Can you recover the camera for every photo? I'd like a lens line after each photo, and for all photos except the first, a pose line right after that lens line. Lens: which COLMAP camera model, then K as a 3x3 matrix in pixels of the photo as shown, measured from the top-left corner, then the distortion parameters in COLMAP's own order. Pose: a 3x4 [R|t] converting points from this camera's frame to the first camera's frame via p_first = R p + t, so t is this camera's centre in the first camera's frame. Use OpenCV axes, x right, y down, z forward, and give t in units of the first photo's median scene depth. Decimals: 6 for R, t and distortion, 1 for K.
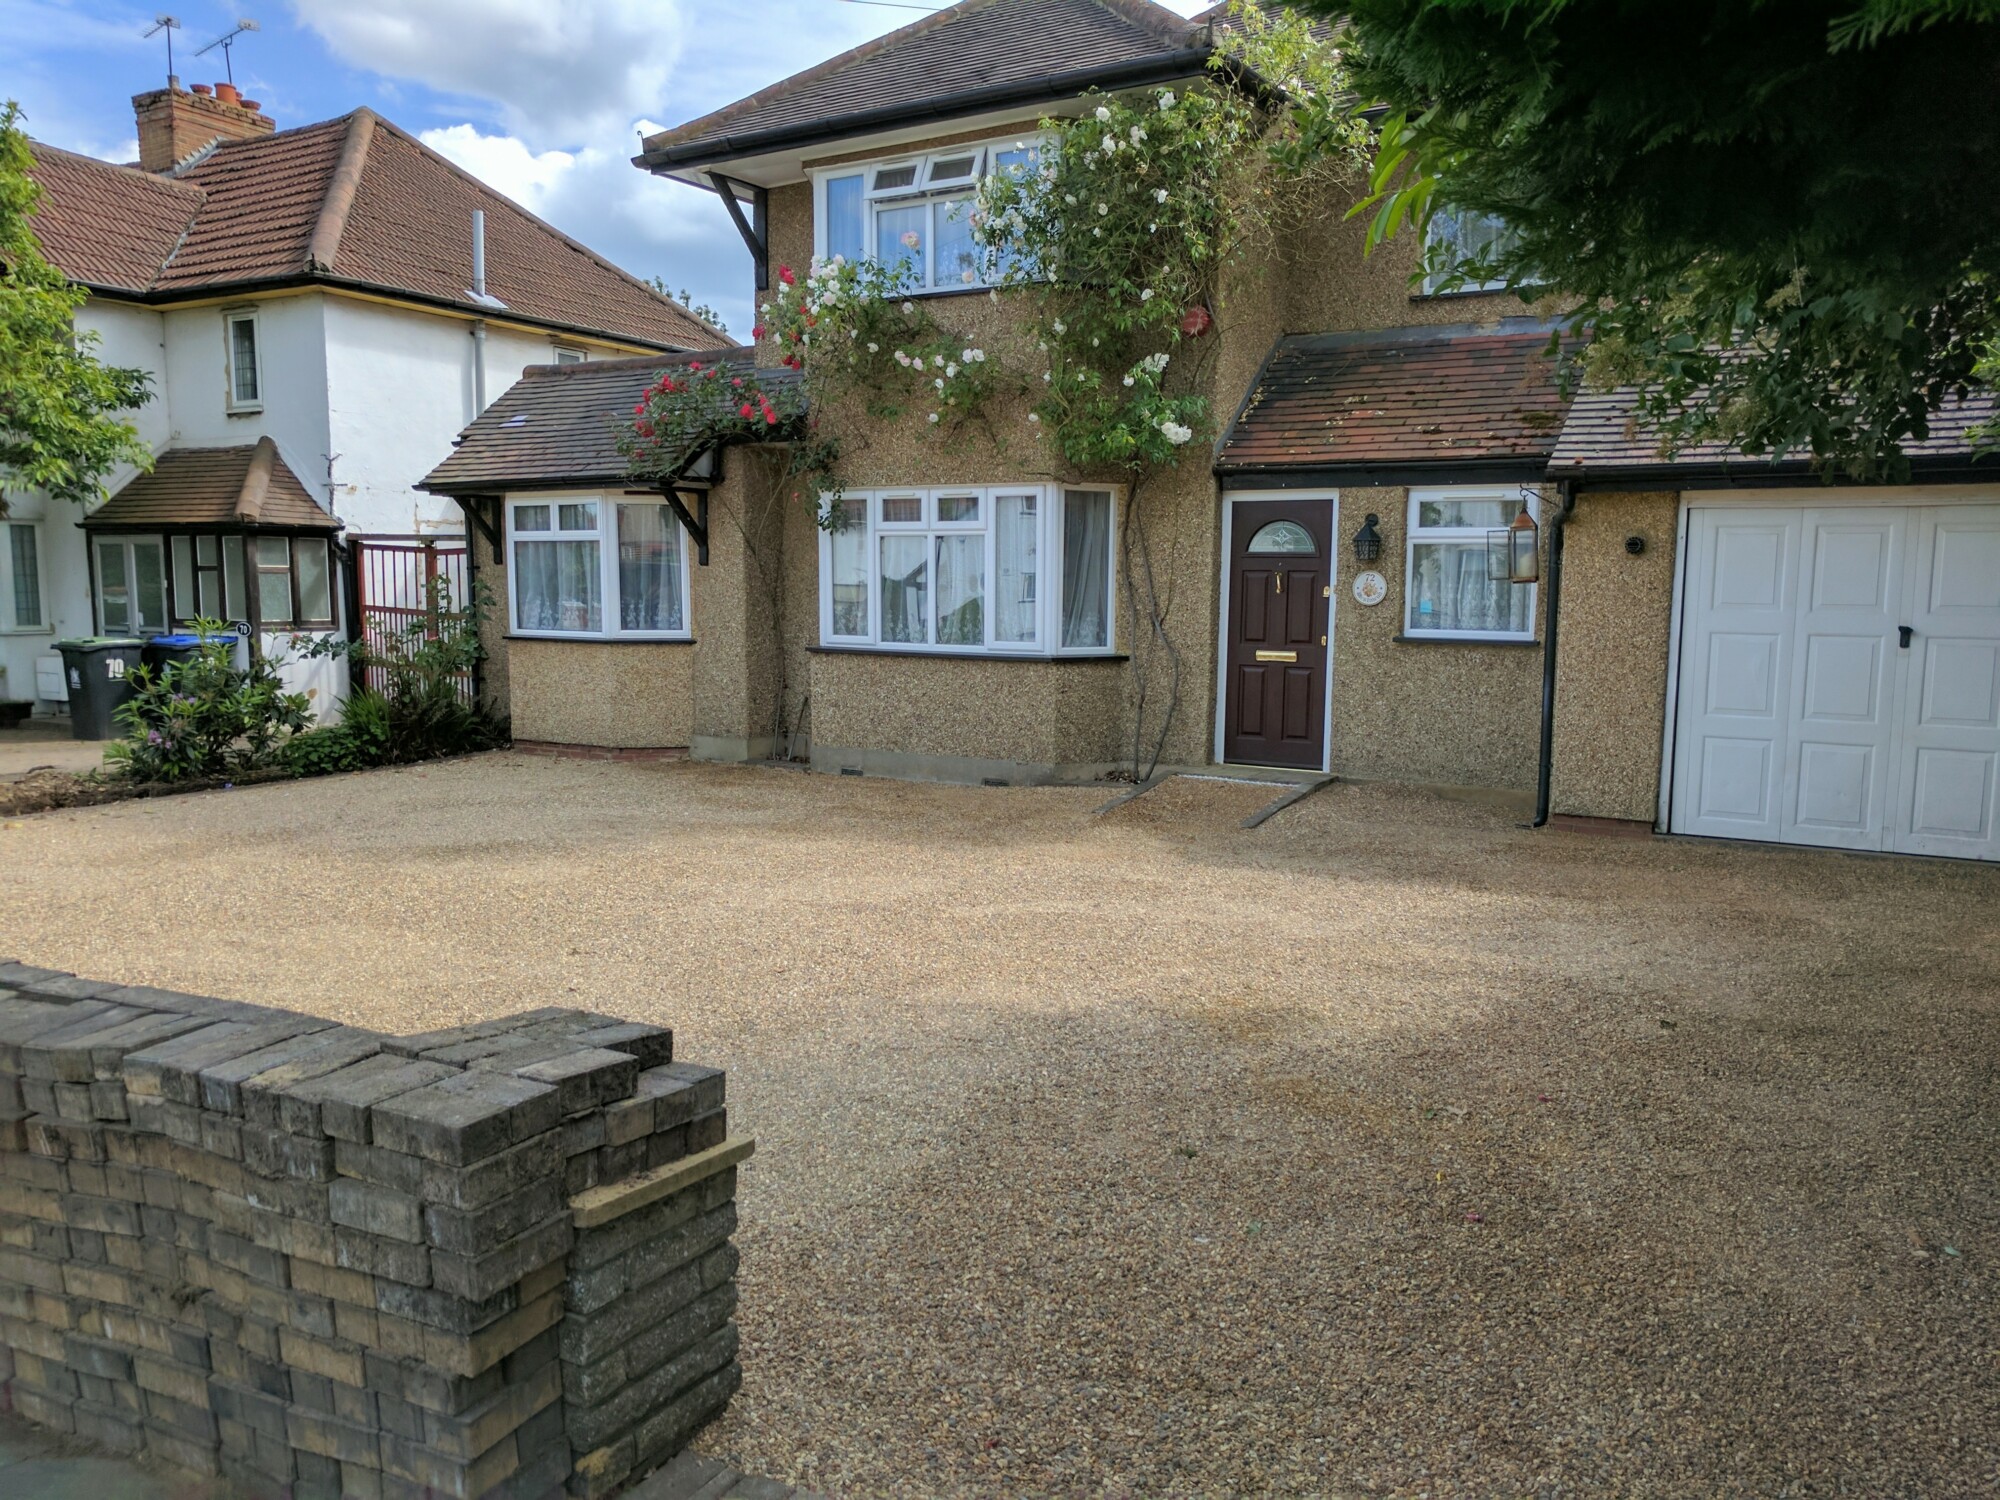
lens RADIAL K [[1518.4, 0, 993.2], [0, 1518.4, 747.4], [0, 0, 1]] dist [0.011434, 0.014249]
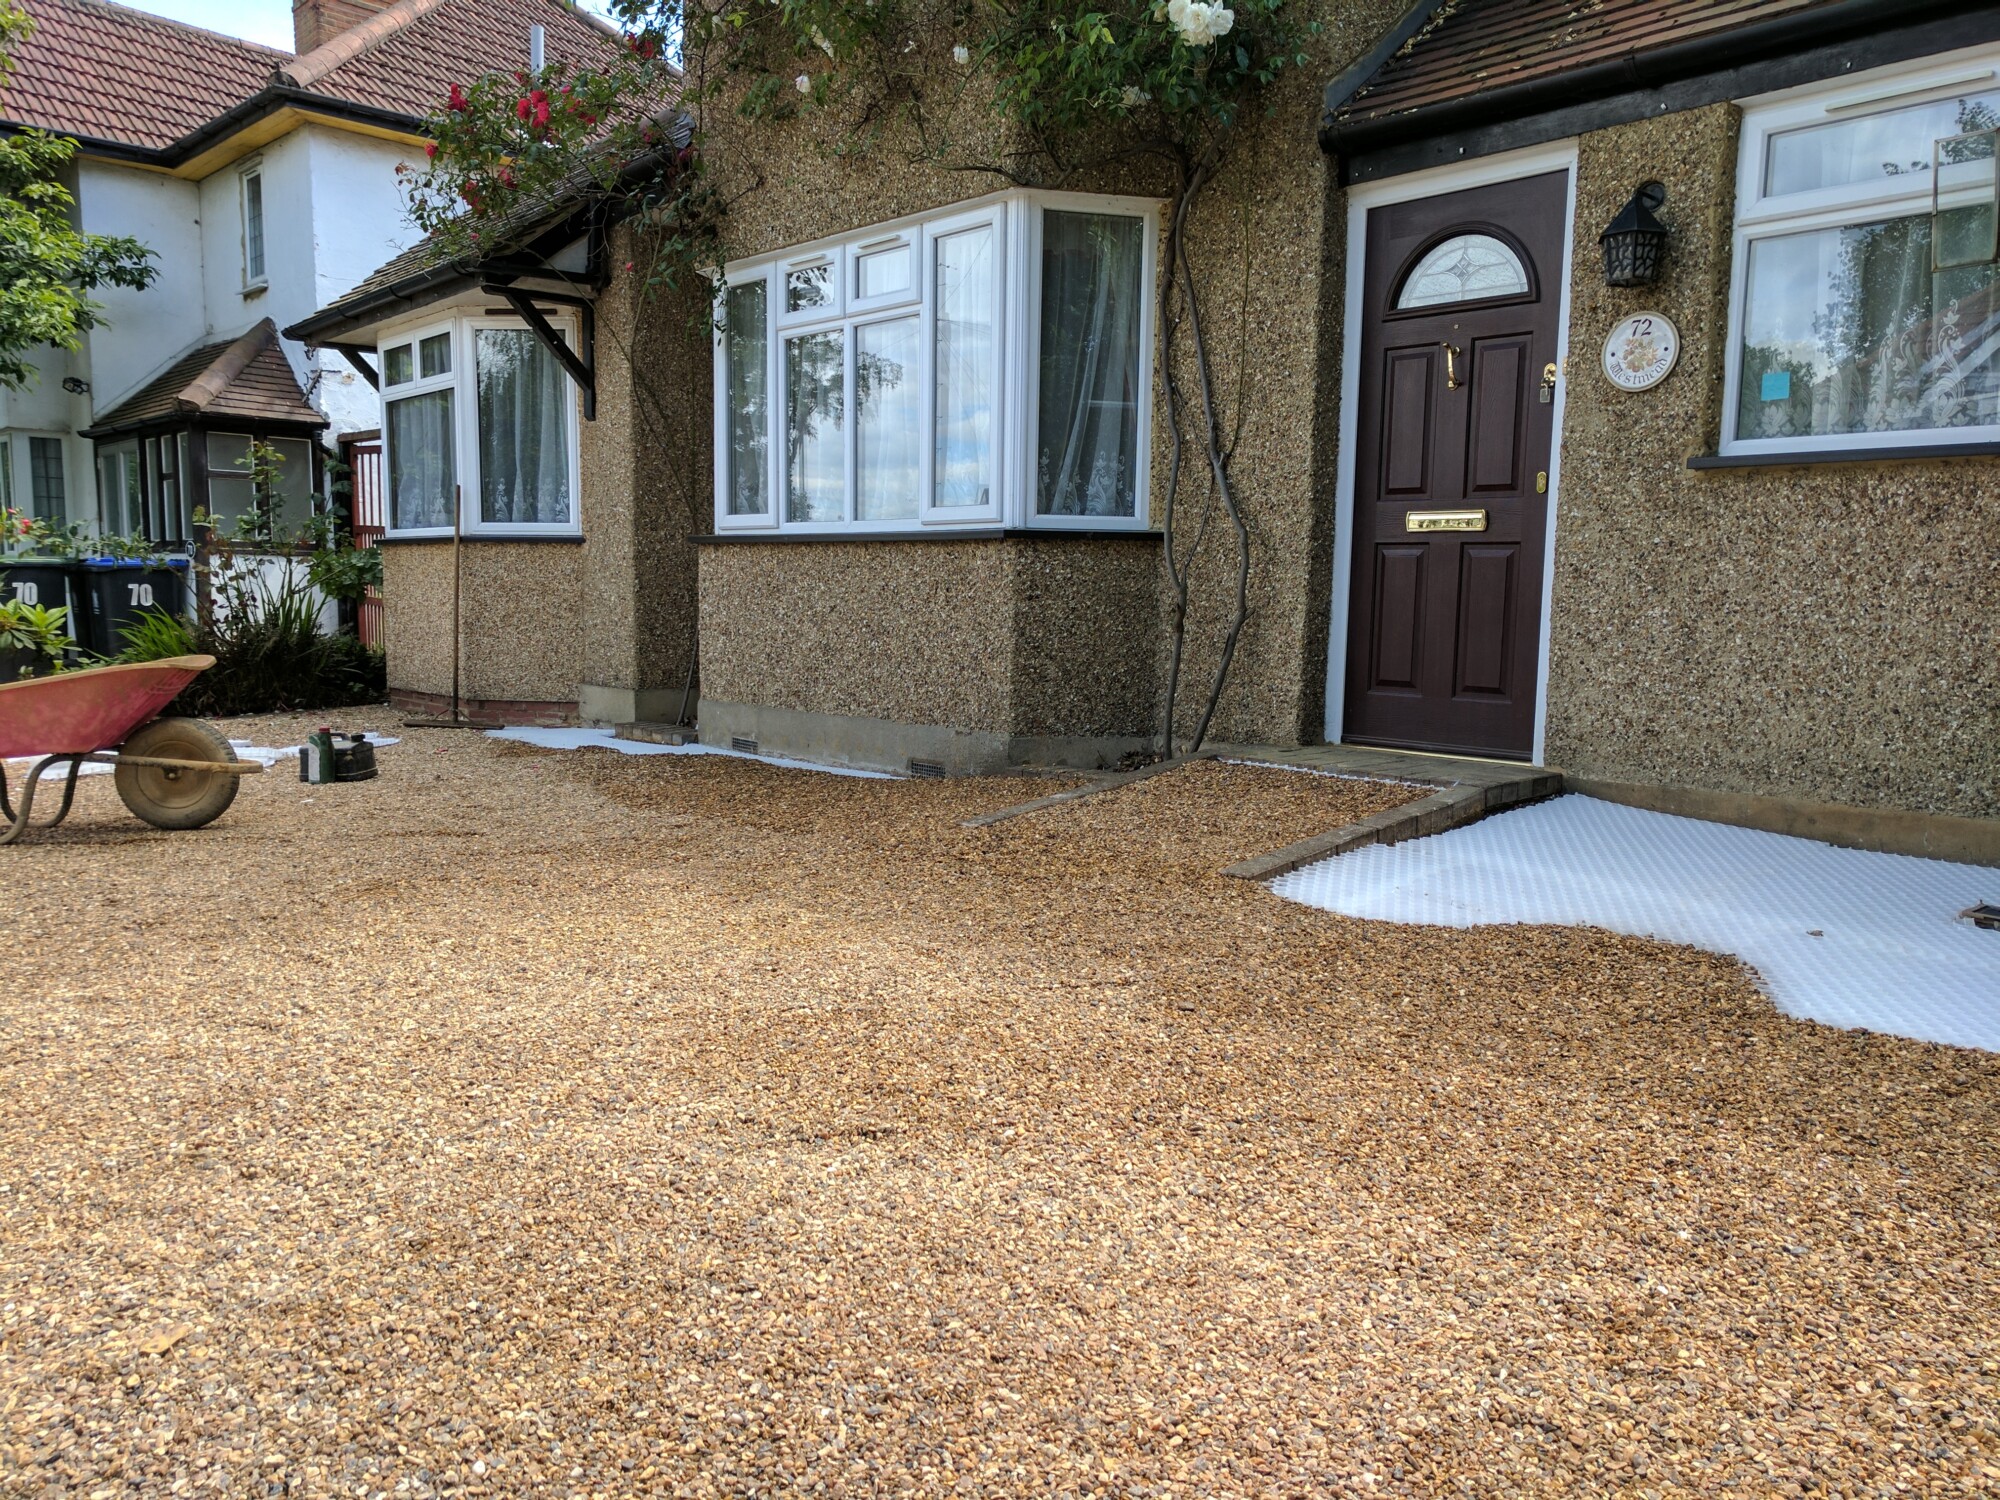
lens RADIAL K [[1518.4, 0, 1007.2], [0, 1518.4, 761.3], [0, 0, 1]] dist [0.011434, 0.014249]
pose [[0.952882, 0.037479, -0.301018, 0.198577], [-0.040023, 0.999196, -0.002287, 0.021775], [0.300690, 0.014227, 0.953616, 0.493149]]
